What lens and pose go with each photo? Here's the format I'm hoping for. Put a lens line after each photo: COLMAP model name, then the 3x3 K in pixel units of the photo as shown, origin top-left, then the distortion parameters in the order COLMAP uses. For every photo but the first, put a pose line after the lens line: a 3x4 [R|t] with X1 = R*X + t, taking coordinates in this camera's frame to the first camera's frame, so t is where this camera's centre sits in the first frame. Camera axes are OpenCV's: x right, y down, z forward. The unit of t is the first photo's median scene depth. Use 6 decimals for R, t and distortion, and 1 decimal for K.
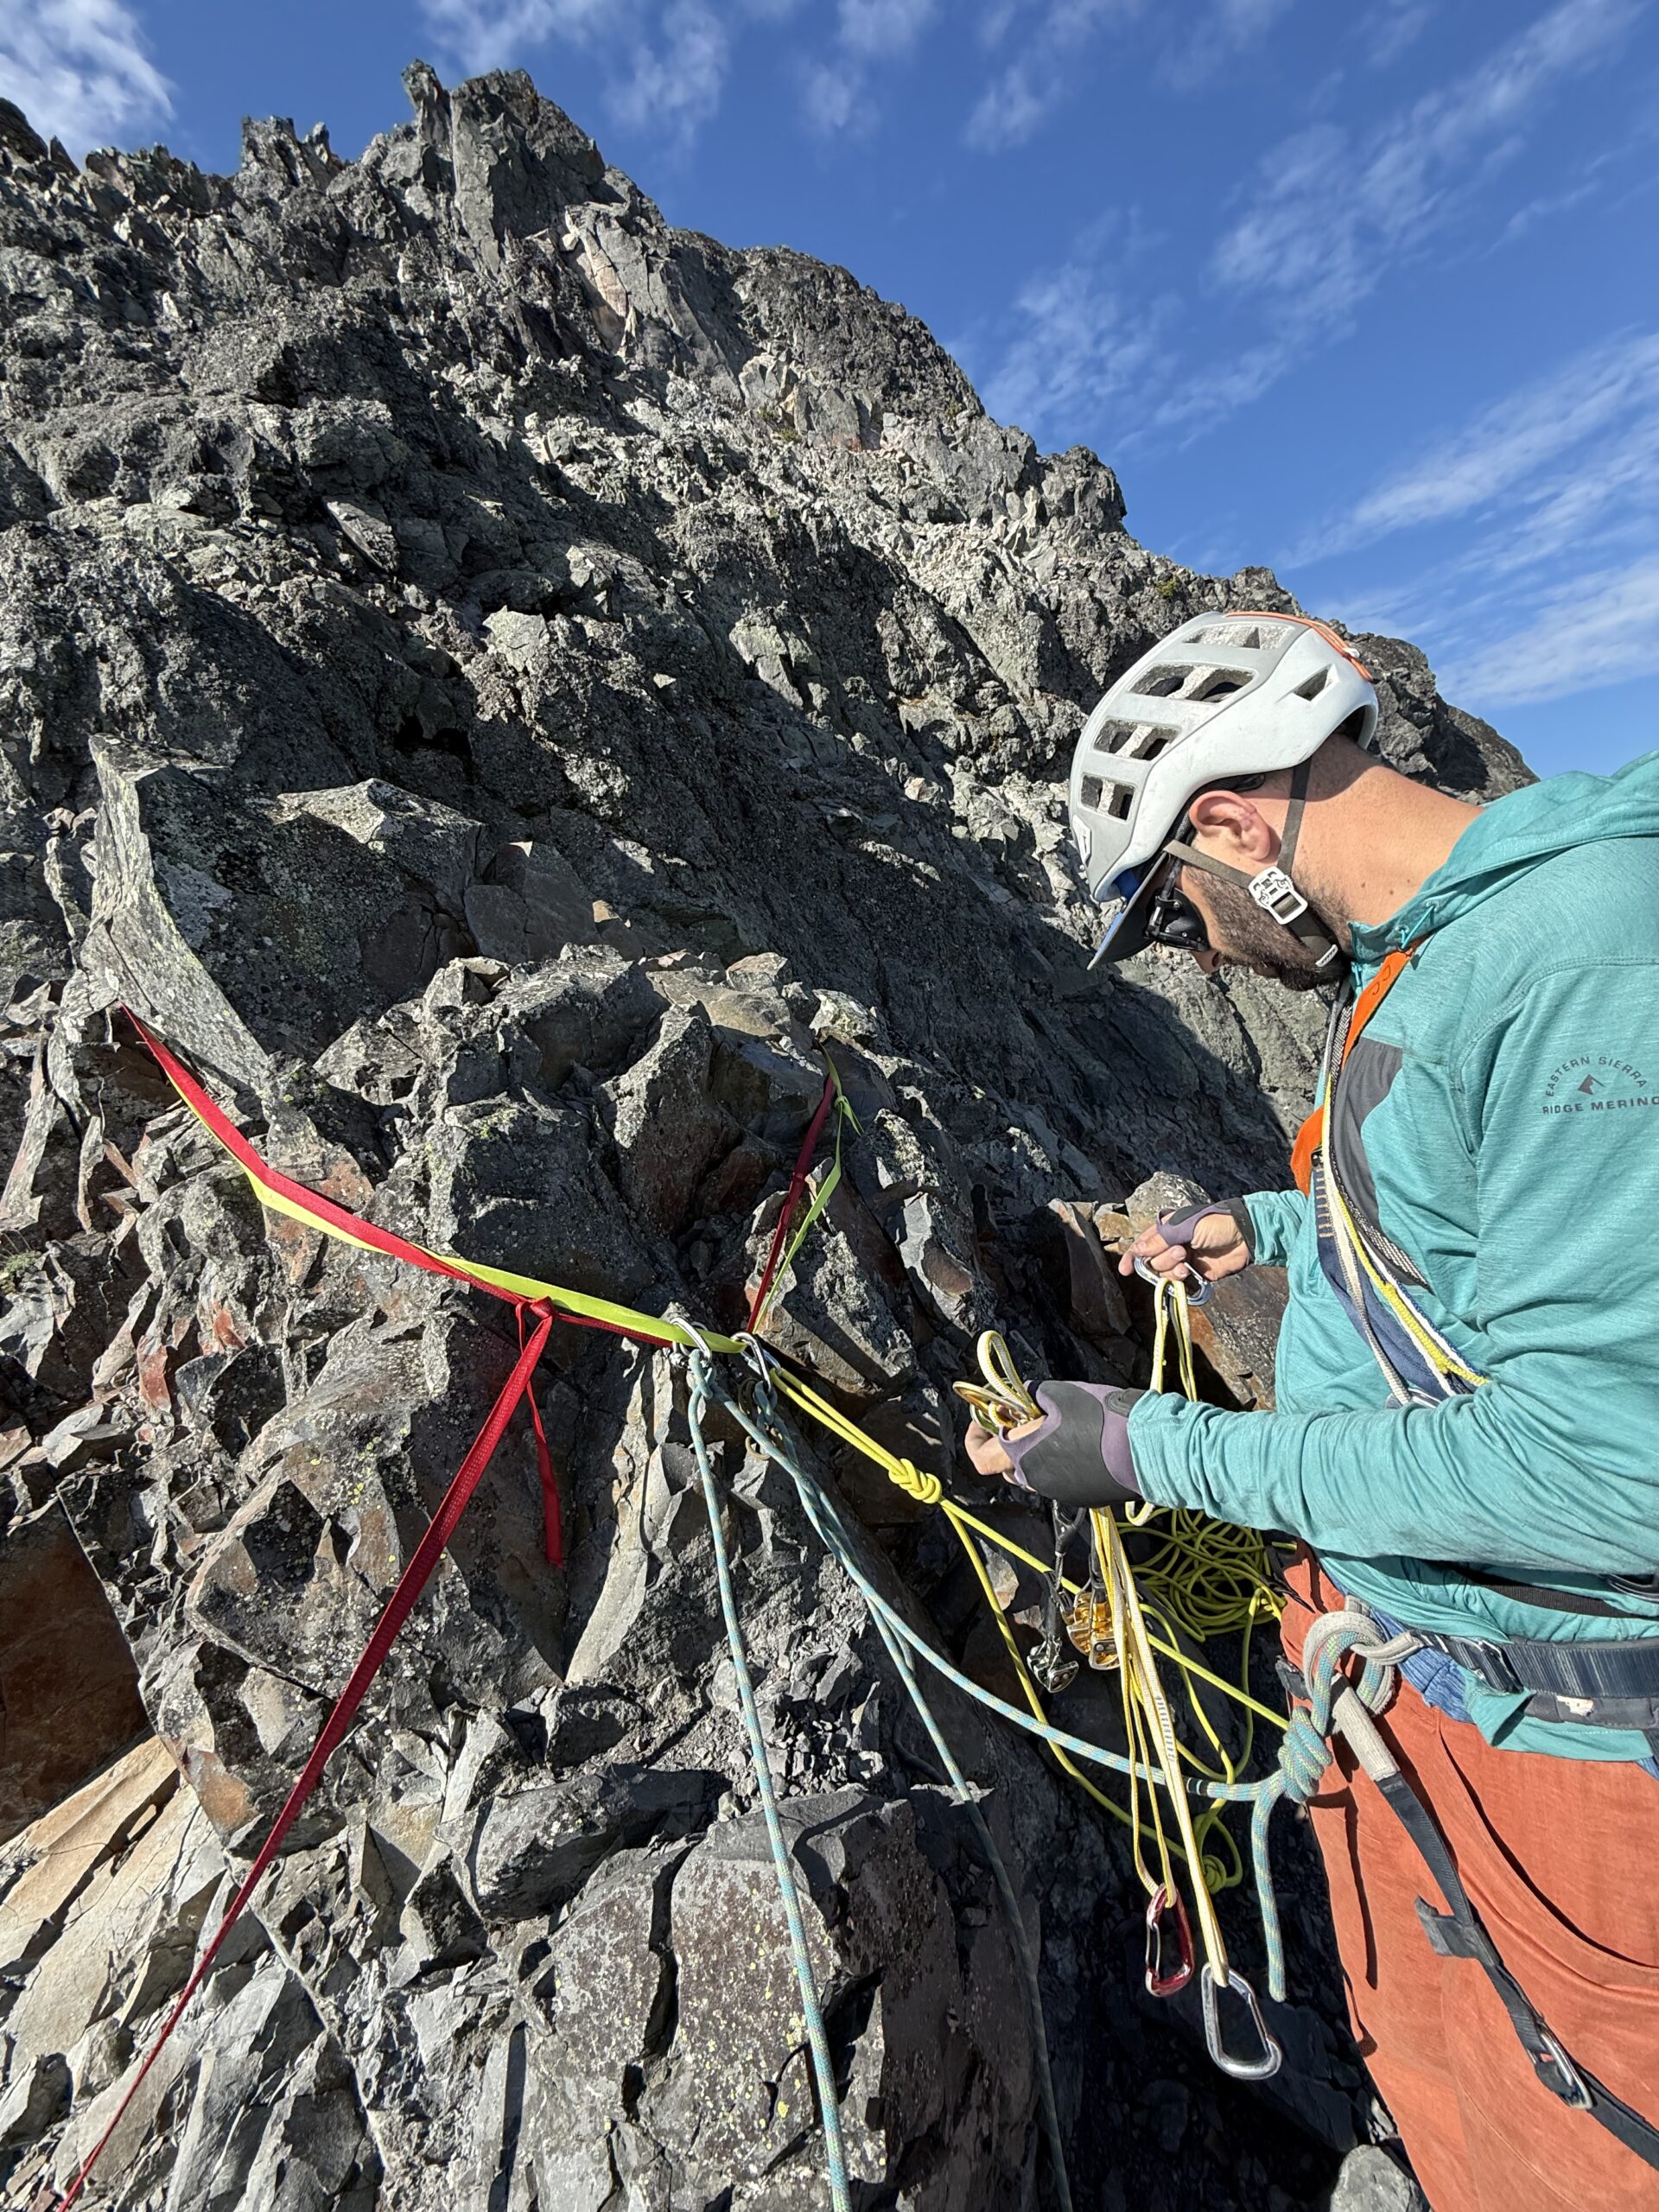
lens RADIAL K [[881.9, 0, 831.4], [0, 881.9, 1102.2], [0, 0, 1]] dist [0.001113, -0.000944]
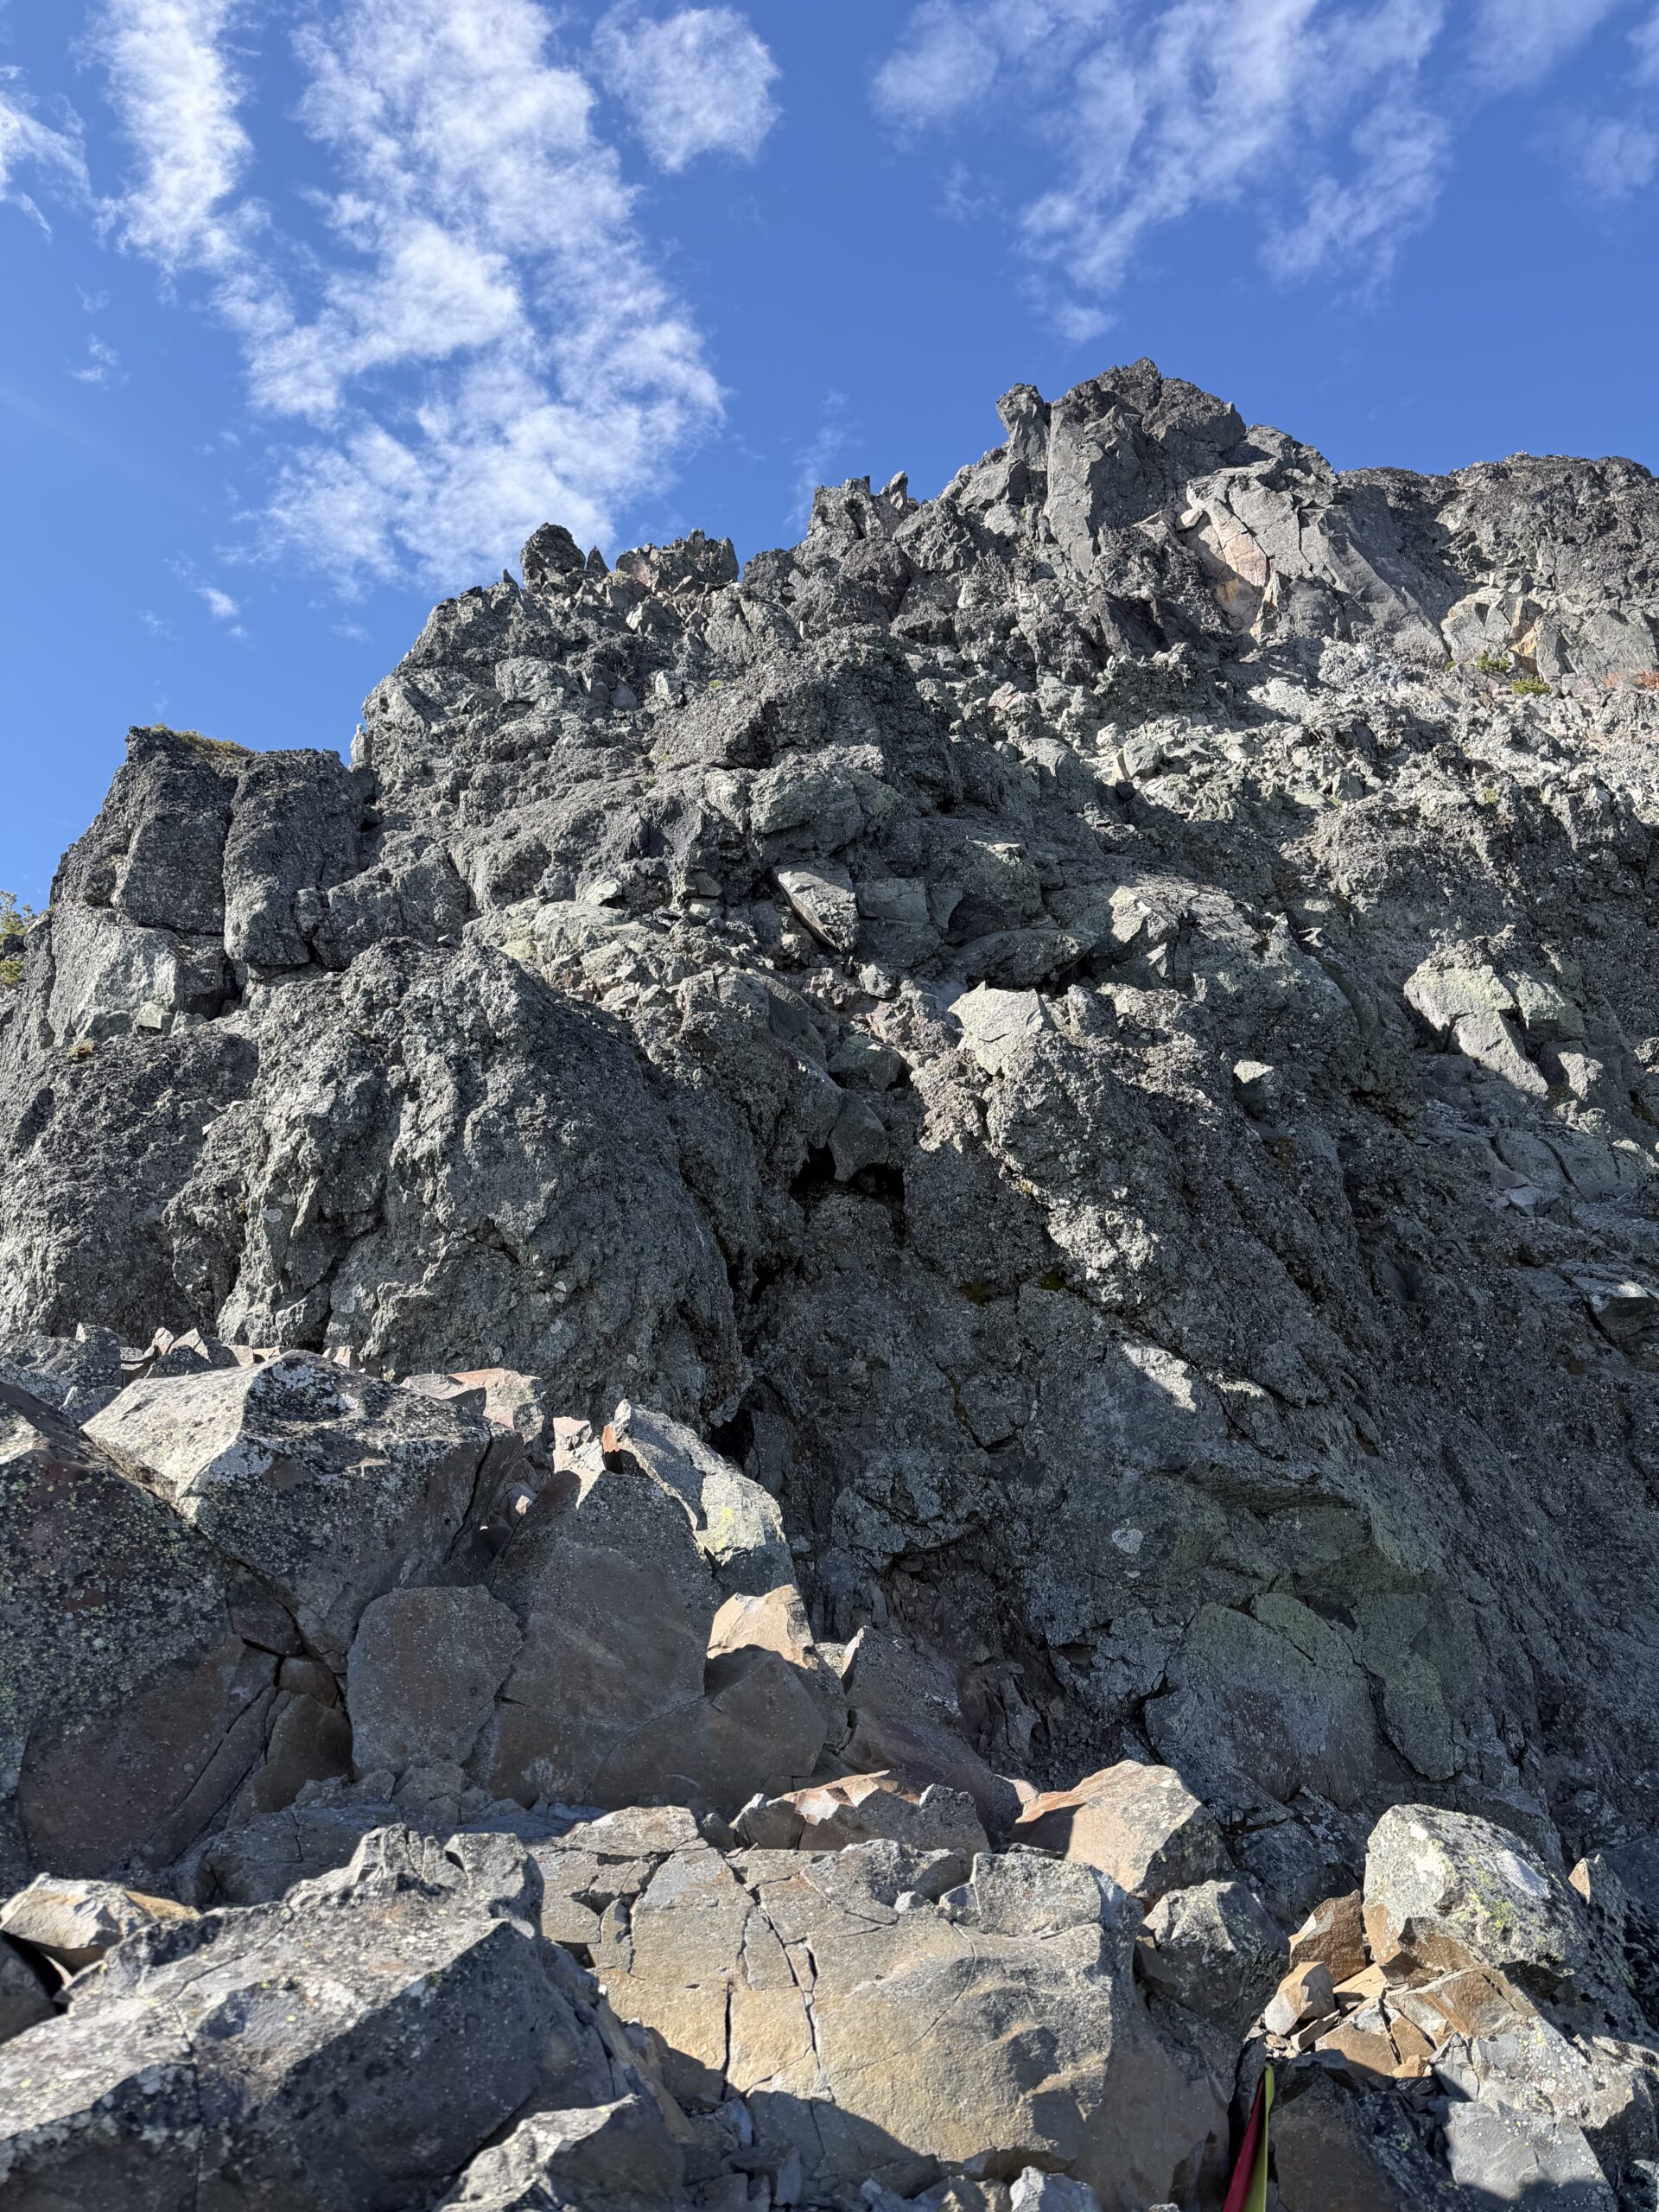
lens RADIAL K [[1547.7, 0, 829.5], [0, 1547.7, 1106.0], [0, 0, 1]] dist [0.179763, -0.391226]
pose [[0.887856, -0.046347, -0.457781, 0.025072], [-0.144167, 0.916796, -0.372427, -0.029072], [0.436952, 0.396658, 0.807301, 0.050836]]
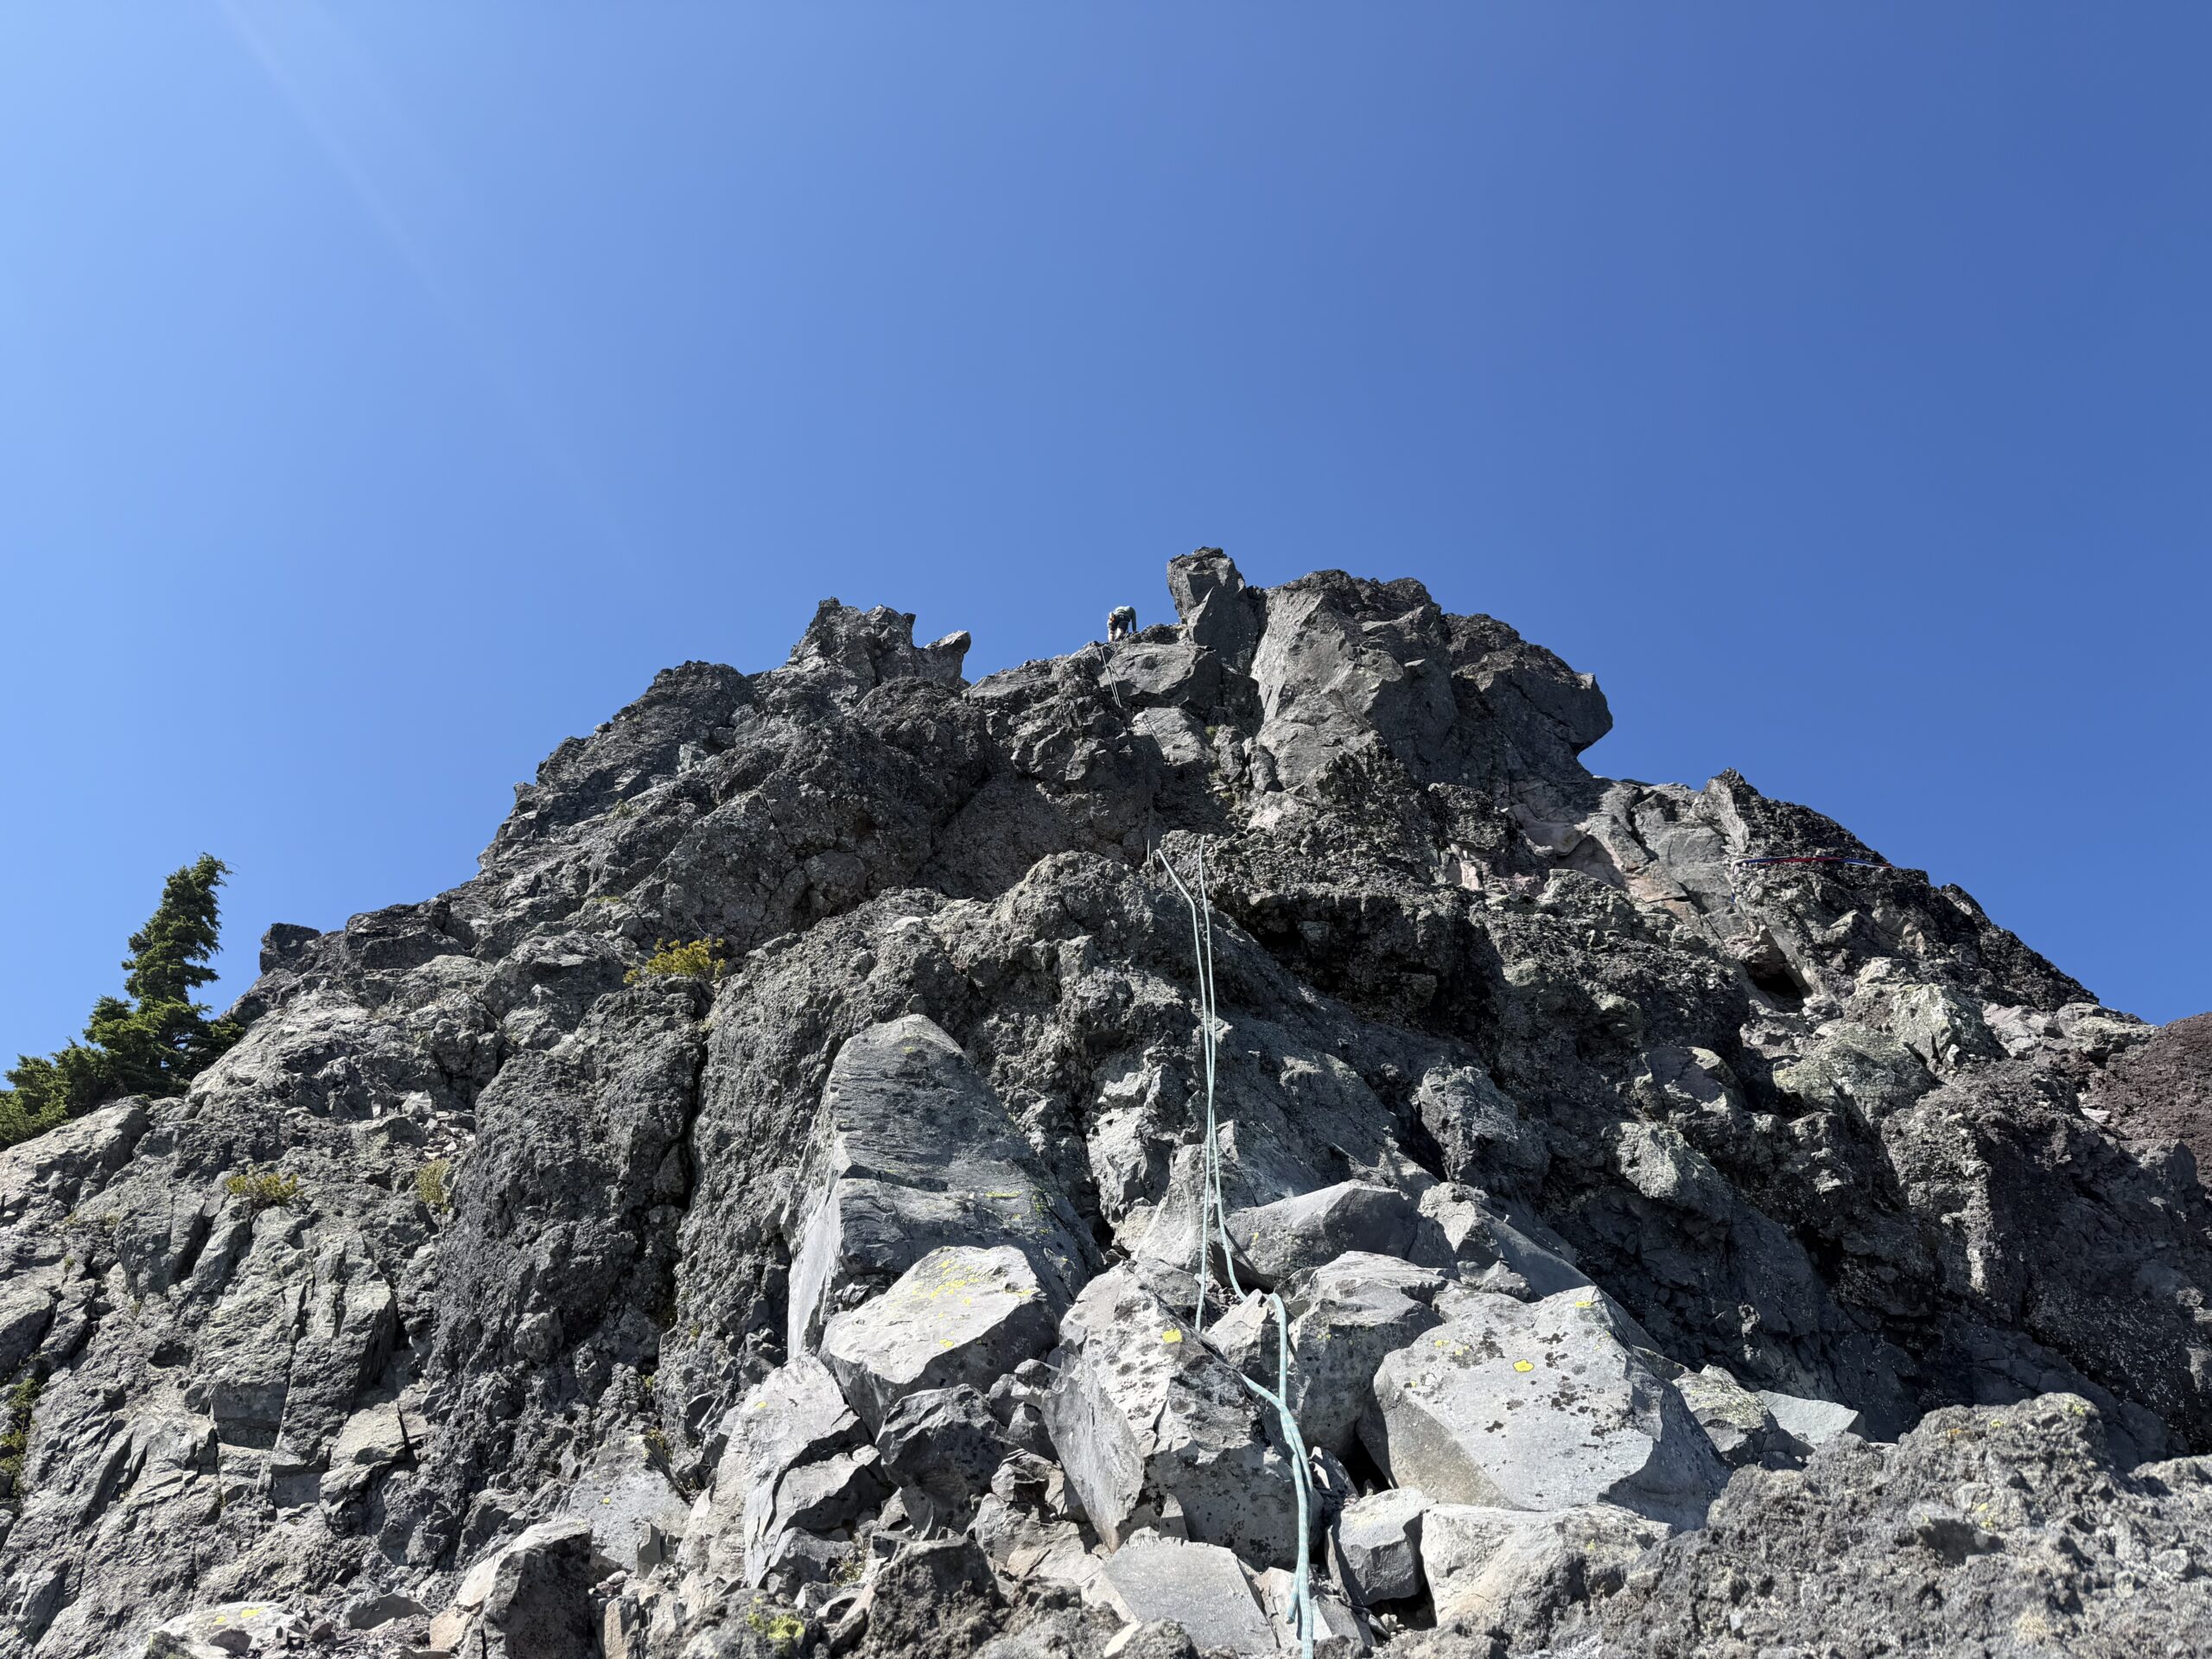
lens RADIAL K [[1547.7, 0, 1106.0], [0, 1547.7, 829.5], [0, 0, 1]] dist [0.179763, -0.391226]
pose [[0.972646, 0.096588, -0.211259, -0.886875], [-0.218653, 0.687733, -0.692253, -1.277755], [0.078427, 0.719509, 0.690040, 1.400914]]
